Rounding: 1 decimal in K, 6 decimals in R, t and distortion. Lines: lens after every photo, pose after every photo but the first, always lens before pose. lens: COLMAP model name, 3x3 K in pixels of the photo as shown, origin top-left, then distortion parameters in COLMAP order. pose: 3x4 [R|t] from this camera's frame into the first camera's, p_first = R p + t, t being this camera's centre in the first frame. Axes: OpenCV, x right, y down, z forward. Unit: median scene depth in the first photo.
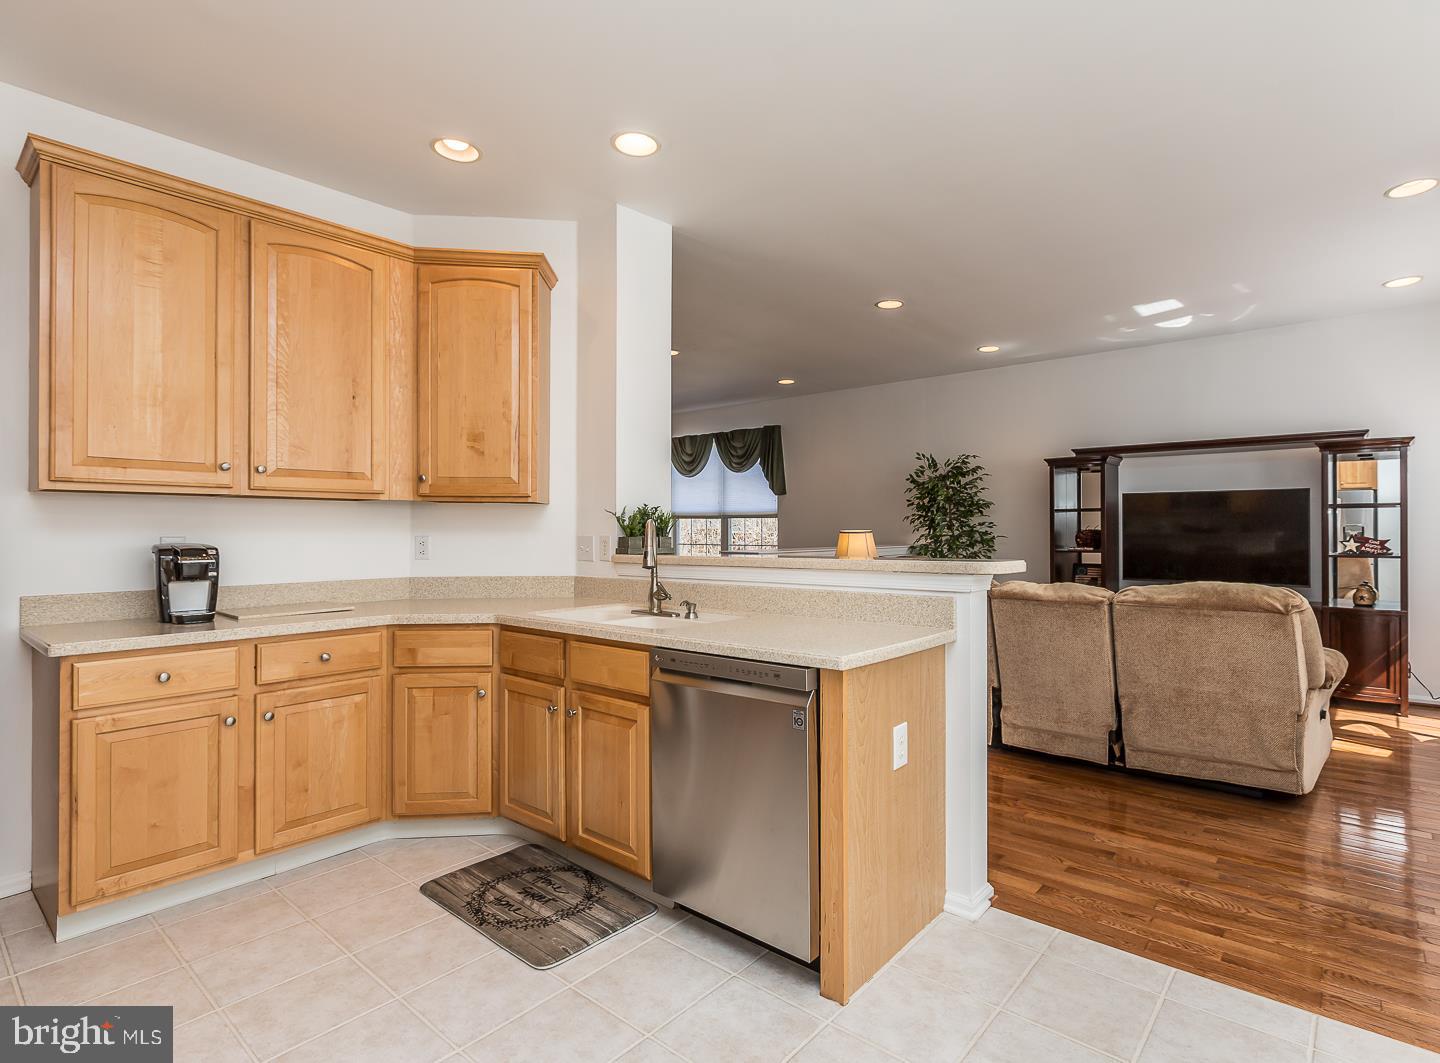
lens RADIAL K [[734.8, 0, 741.4], [0, 734.8, 526.8], [0, 0, 1]] dist [0.007671, 0.000269]
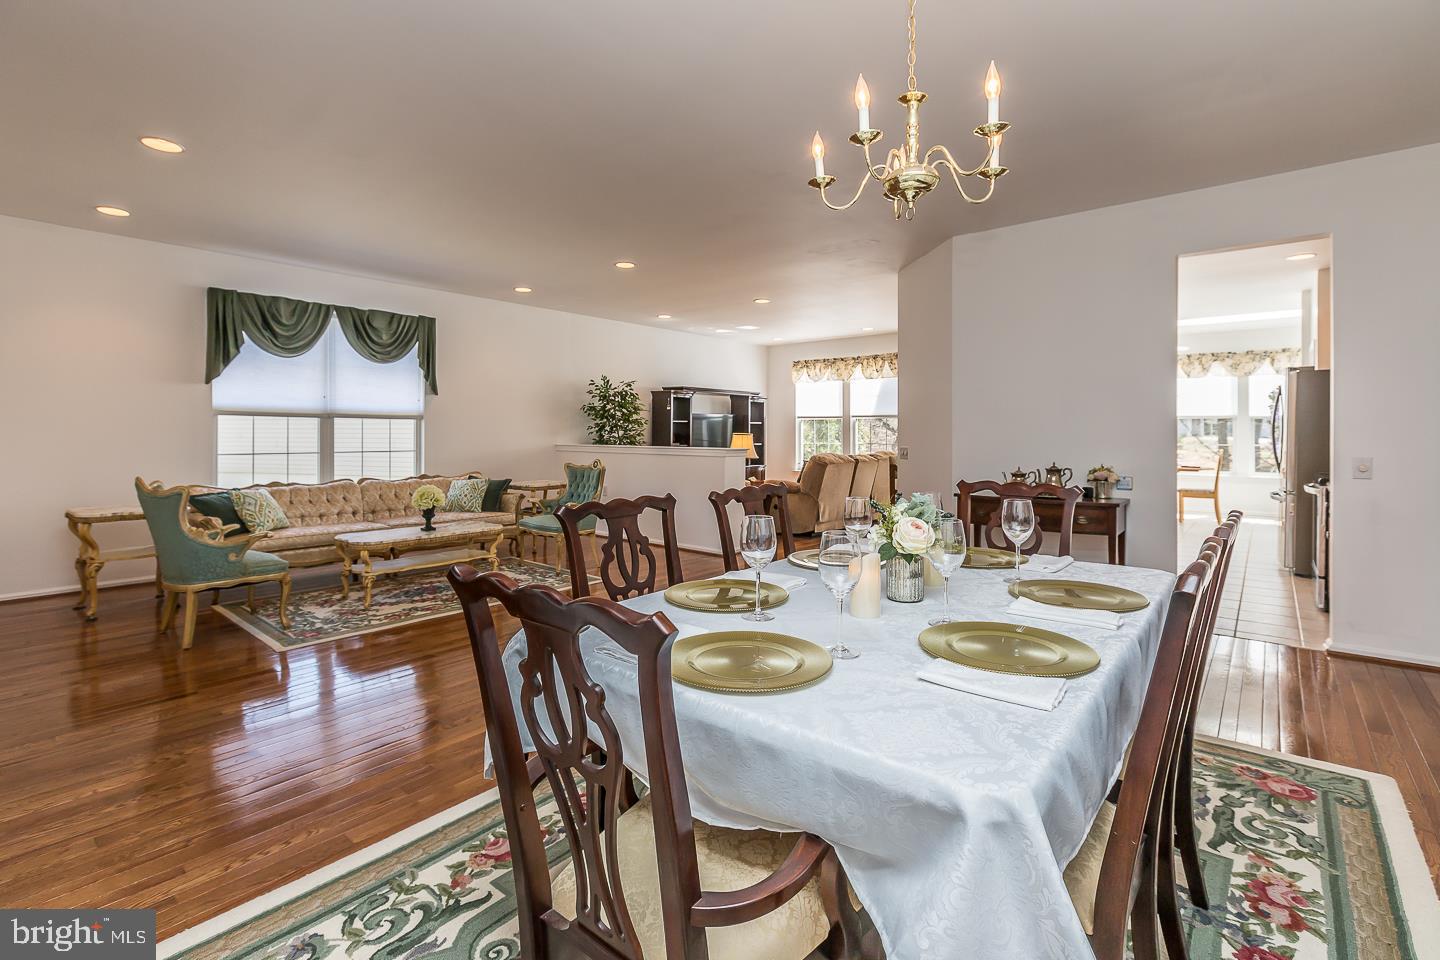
lens RADIAL K [[674.0, 0, 719.9], [0, 674.0, 431.2], [0, 0, 1]] dist [-0.005142, 0.000484]
pose [[-0.021239, 0.000884, 0.999774, -1.989523], [-0.004544, 0.999989, -0.000981, 0.003551], [-0.999764, -0.004563, -0.021234, 1.639527]]
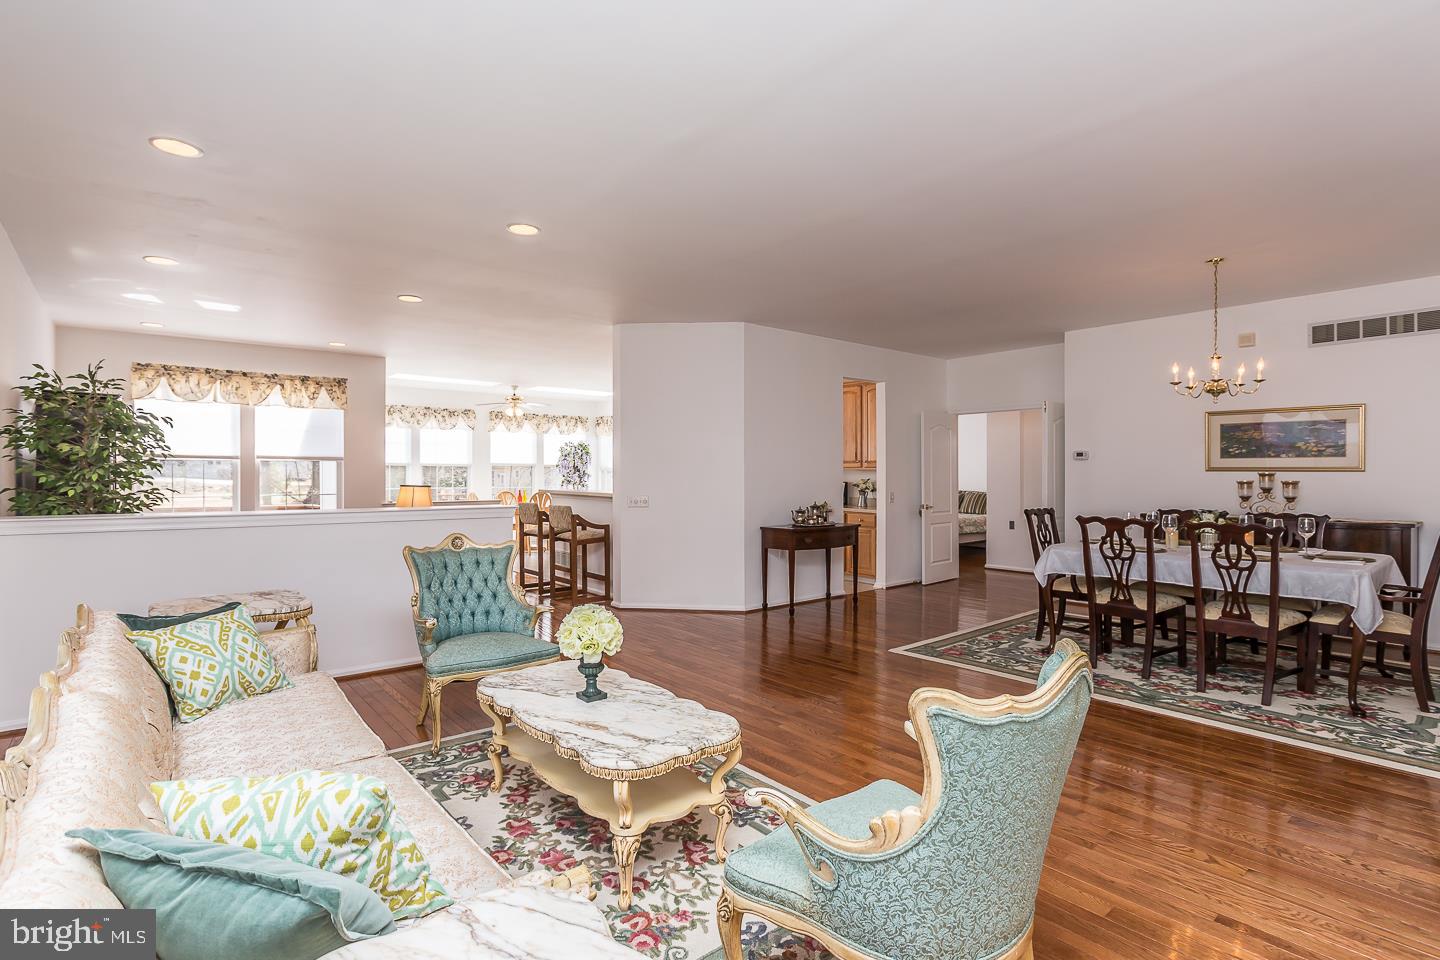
lens RADIAL K [[710.0, 0, 720.1], [0, 710.0, 477.8], [0, 0, 1]] dist [-0.018435, 0.001303]
pose [[-0.990984, -0.001402, 0.133974, -0.753160], [-0.001312, 0.999999, 0.000764, -0.008515], [-0.133975, 0.000581, -0.990985, 2.929543]]
